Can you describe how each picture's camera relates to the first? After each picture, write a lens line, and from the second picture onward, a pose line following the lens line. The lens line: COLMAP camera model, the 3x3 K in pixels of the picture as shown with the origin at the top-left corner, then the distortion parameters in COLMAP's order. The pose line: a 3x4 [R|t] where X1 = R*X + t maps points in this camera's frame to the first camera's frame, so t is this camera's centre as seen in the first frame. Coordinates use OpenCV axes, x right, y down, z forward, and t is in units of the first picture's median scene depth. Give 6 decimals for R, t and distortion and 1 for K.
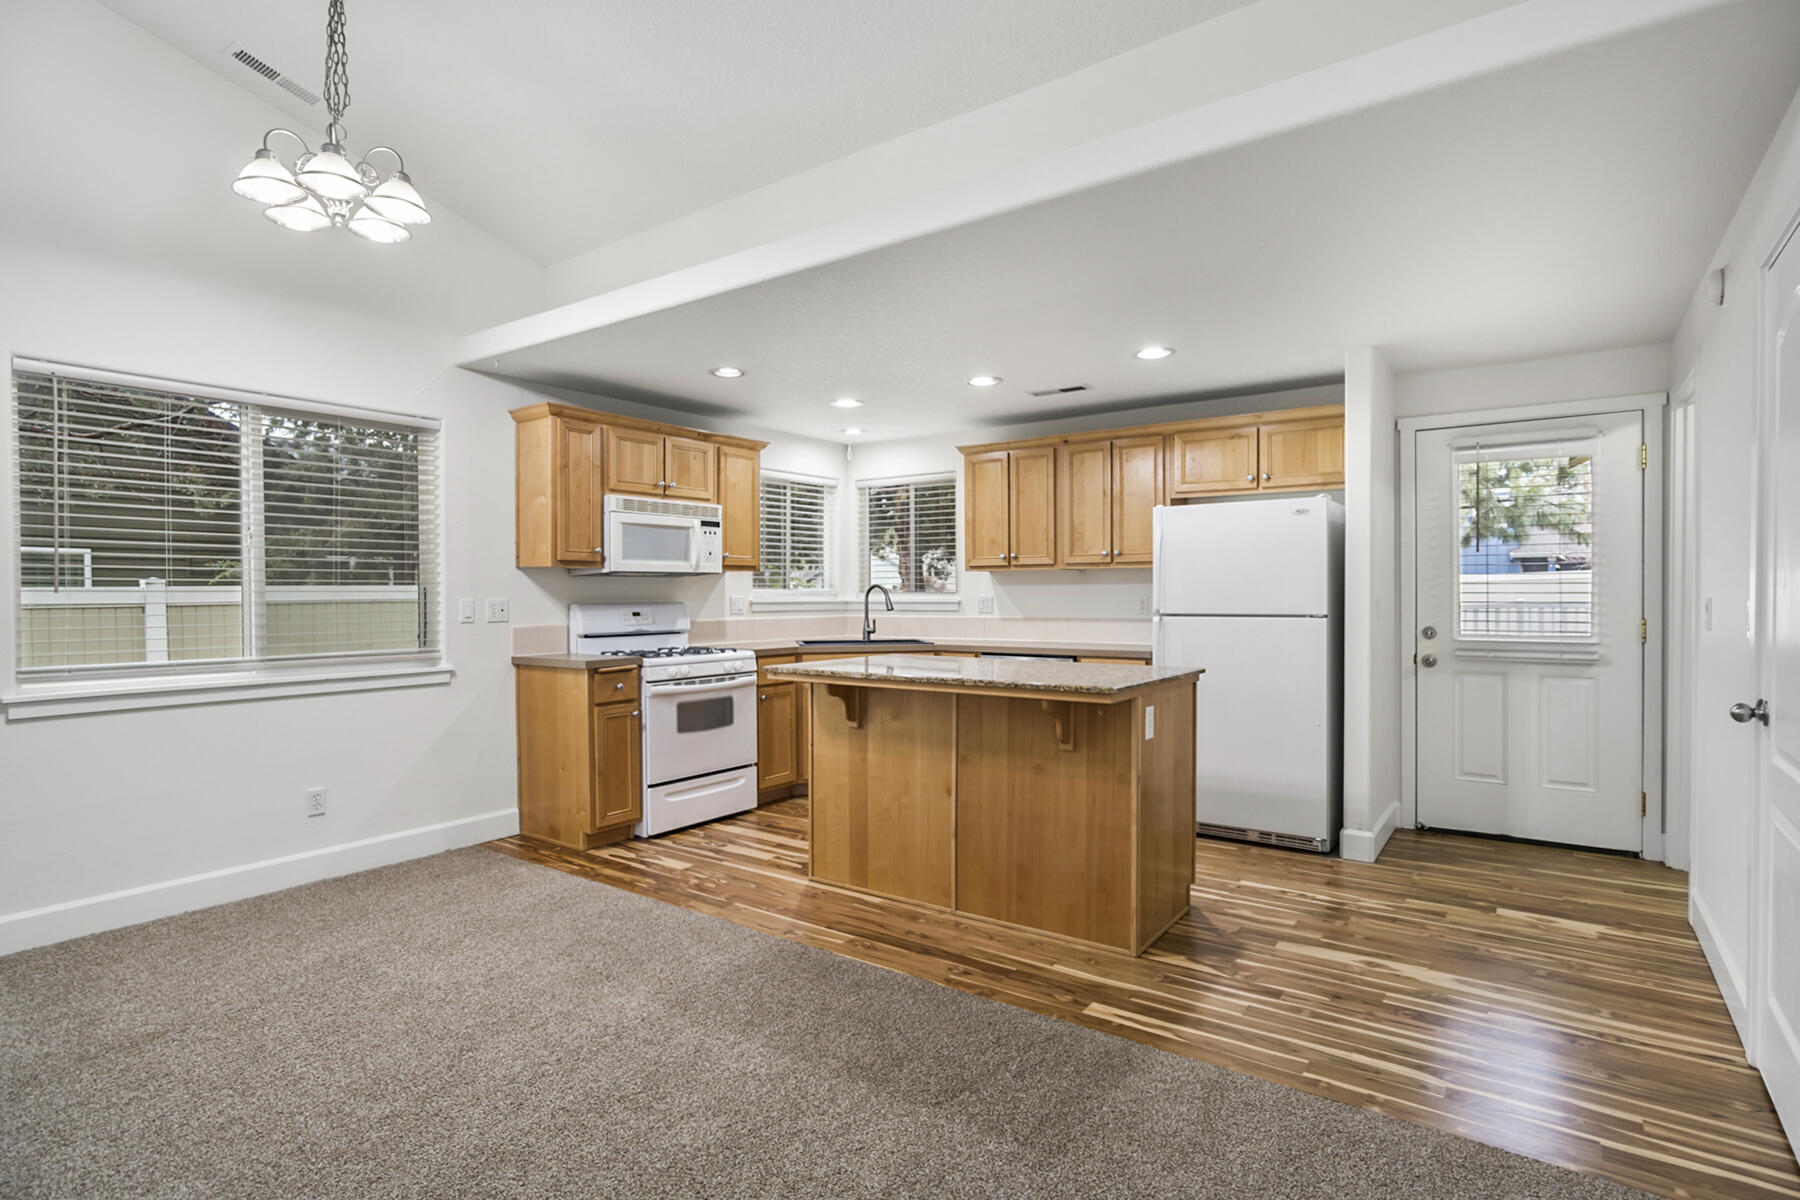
lens RADIAL K [[909.1, 0, 906.2], [0, 909.1, 603.3], [0, 0, 1]] dist [-0.019696, 0.009402]
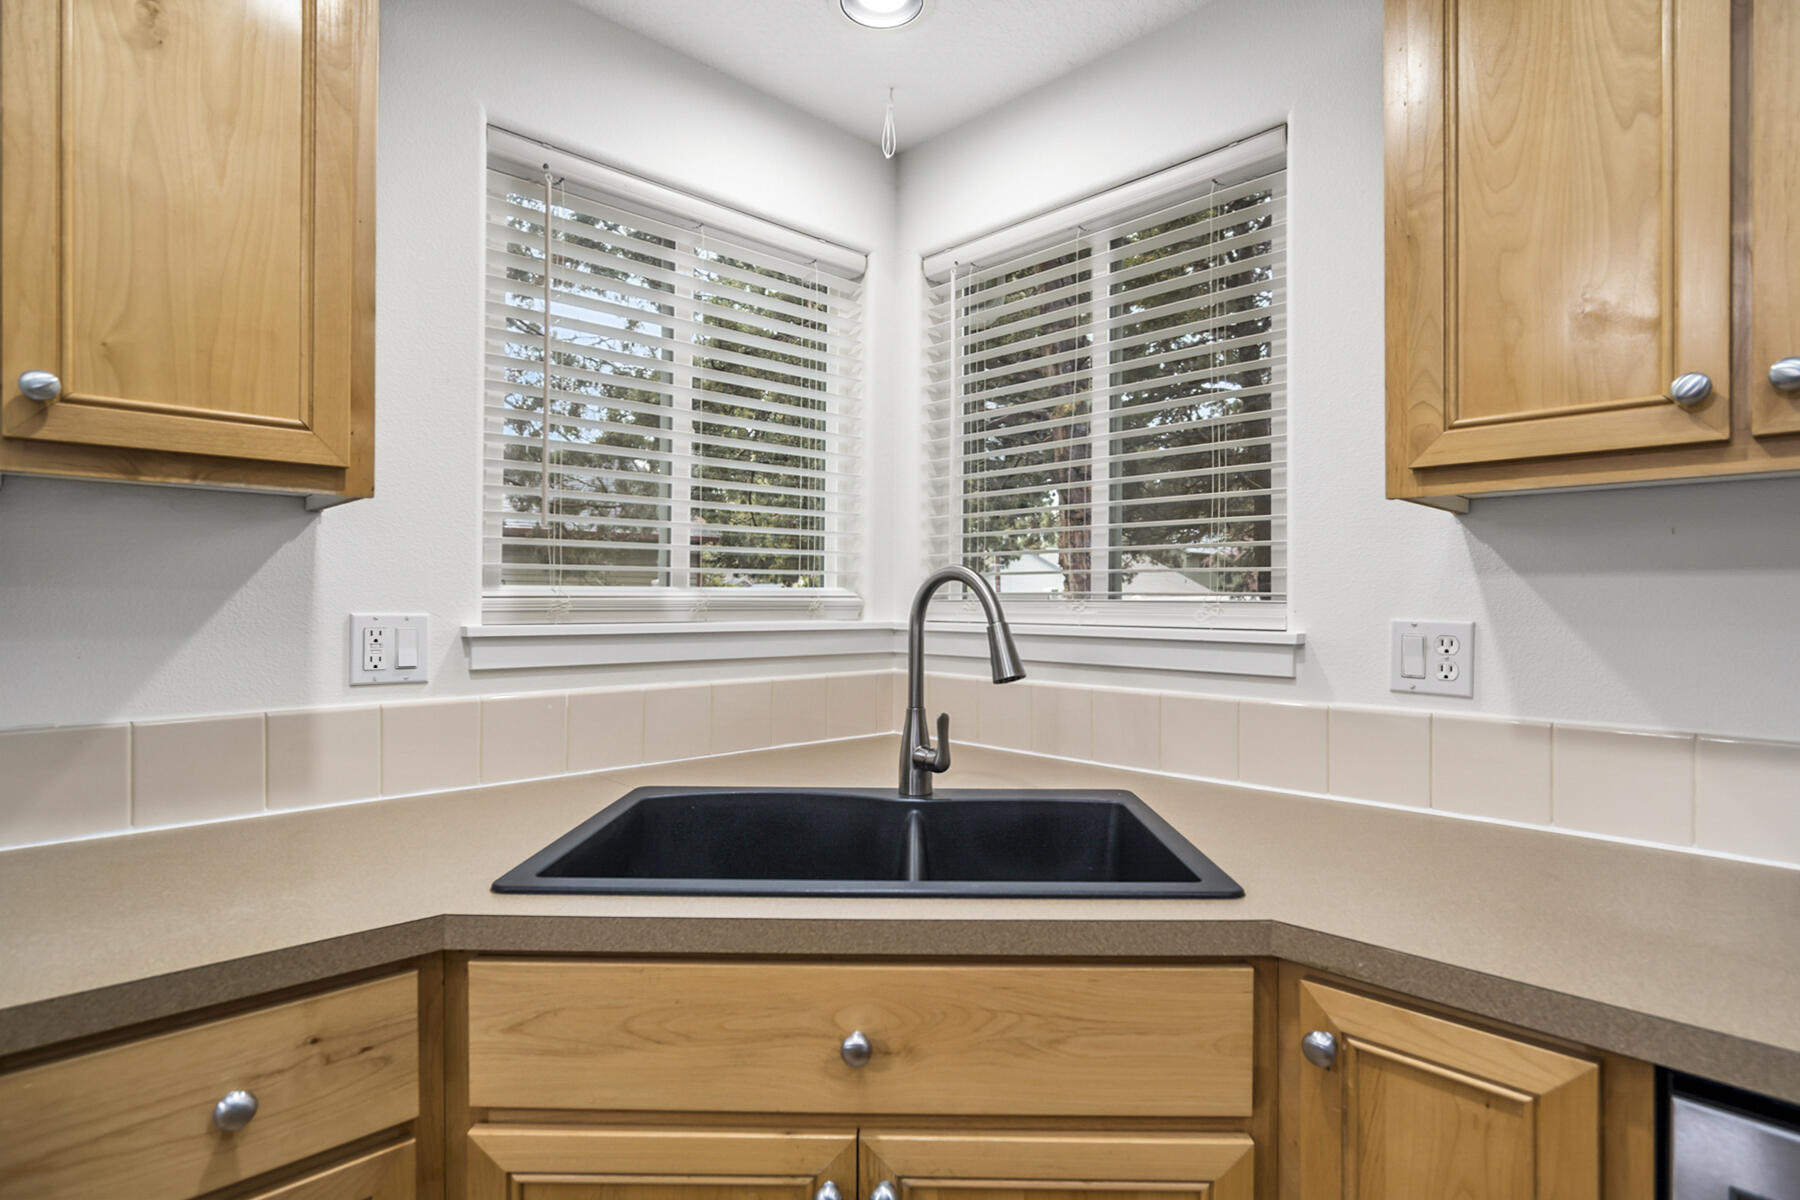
lens RADIAL K [[909.1, 0, 908.4], [0, 909.1, 595.9], [0, 0, 1]] dist [-0.019696, 0.009402]
pose [[0.984743, 0.007204, -0.173868, -0.004079], [-0.010065, 0.999828, -0.015578, -0.011937], [0.173726, 0.017090, 0.984646, 0.970545]]
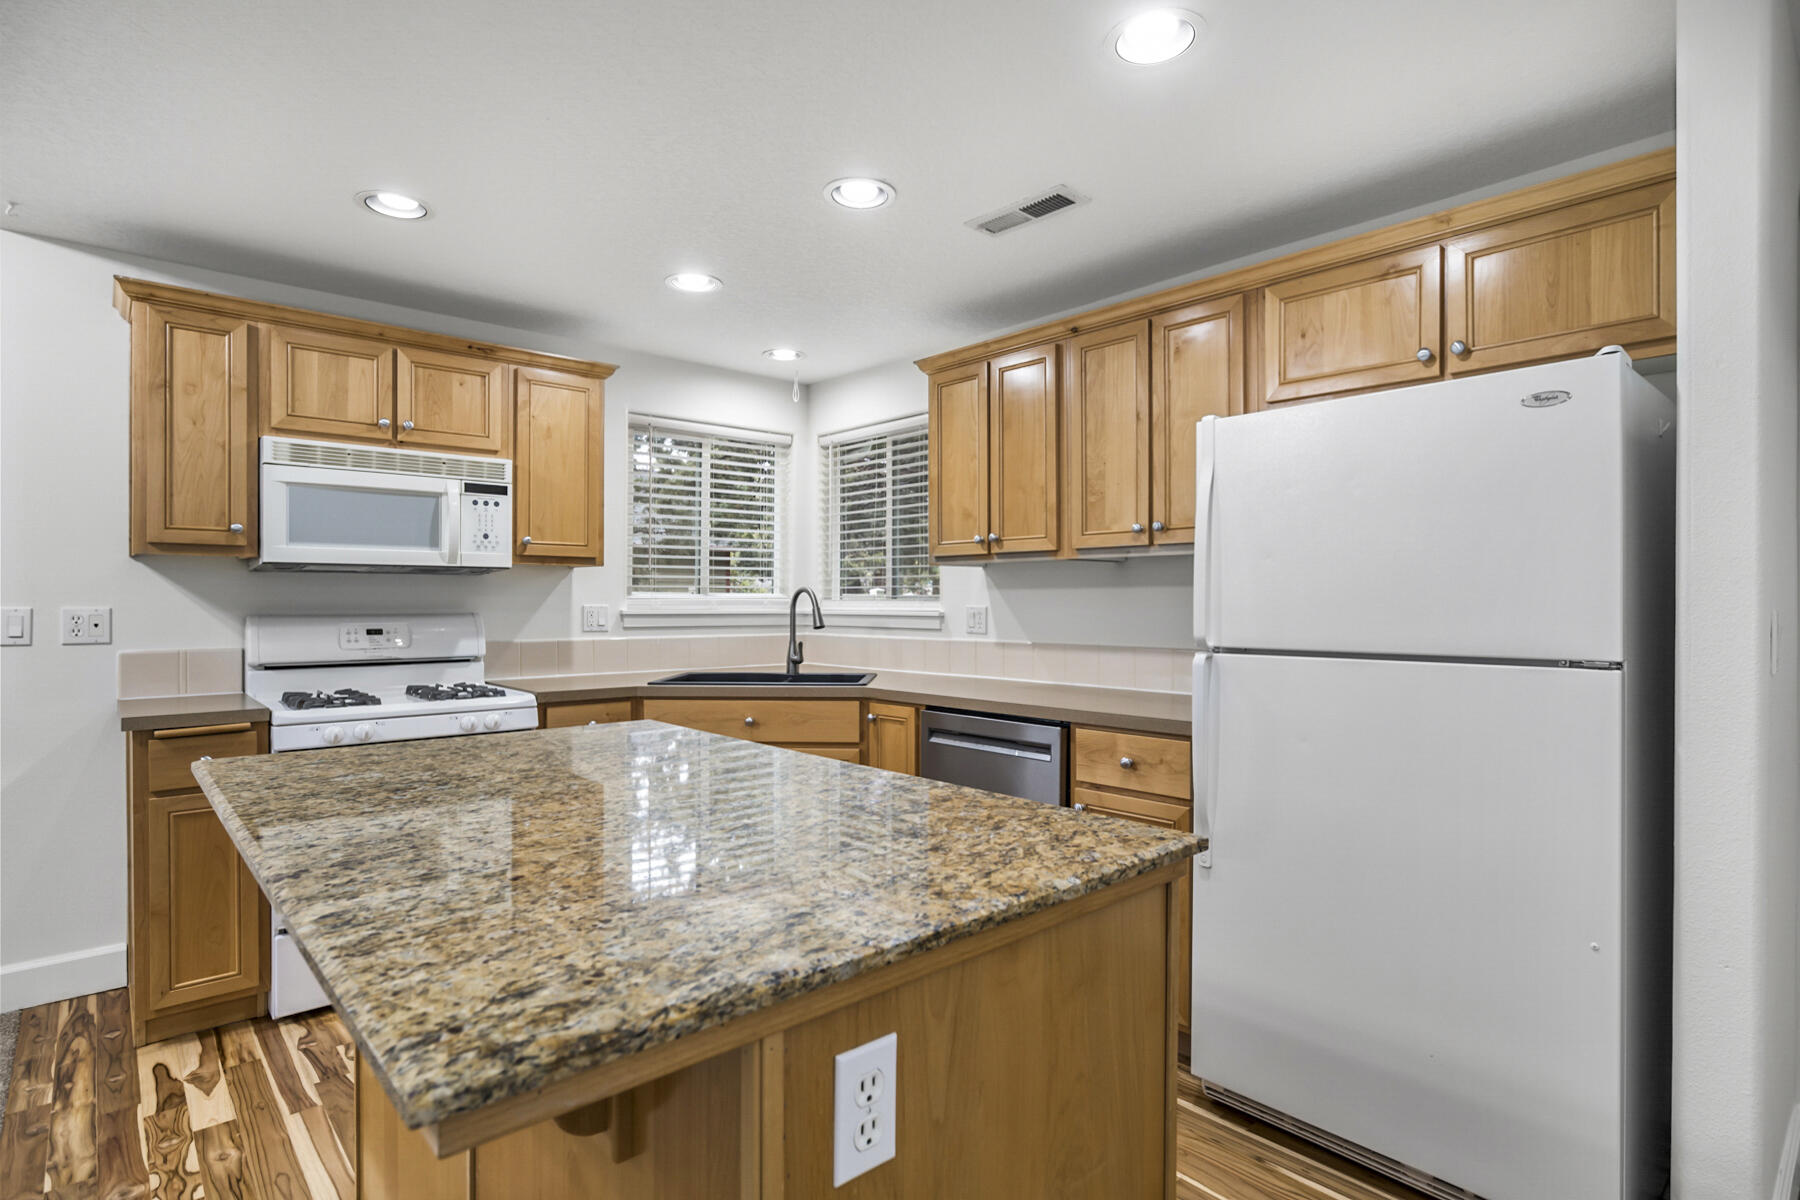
lens RADIAL K [[909.1, 0, 906.4], [0, 909.1, 600.8], [0, 0, 1]] dist [-0.019696, 0.009402]
pose [[0.977771, 0.004639, -0.209626, 0.218381], [-0.007138, 0.999912, -0.011168, -0.005760], [0.209556, 0.012416, 0.977718, 0.494587]]
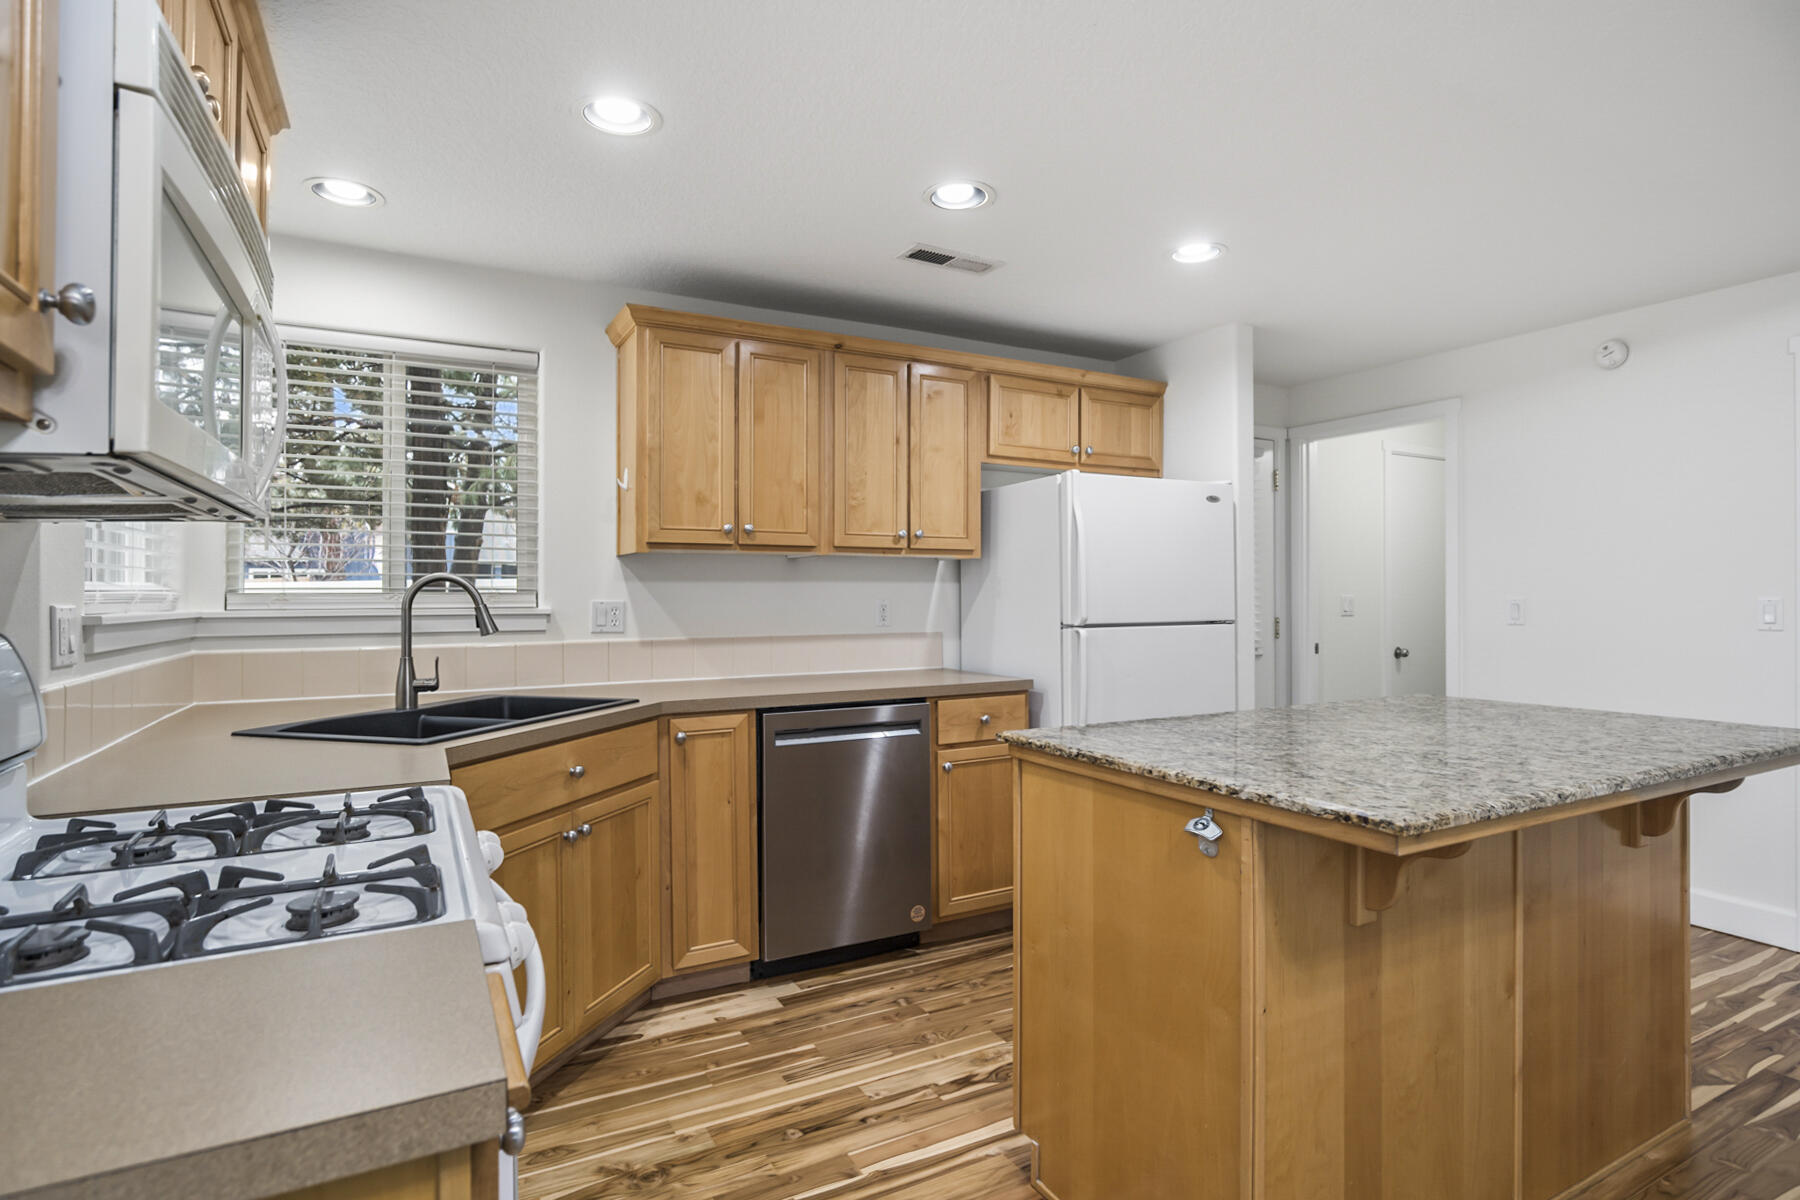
lens RADIAL K [[909.1, 0, 890.2], [0, 909.1, 597.8], [0, 0, 1]] dist [-0.019696, 0.009402]
pose [[0.441875, 0.001280, 0.897076, -0.404124], [0.010354, 0.999925, -0.006527, -0.006017], [-0.897017, 0.012173, 0.441829, 0.797845]]
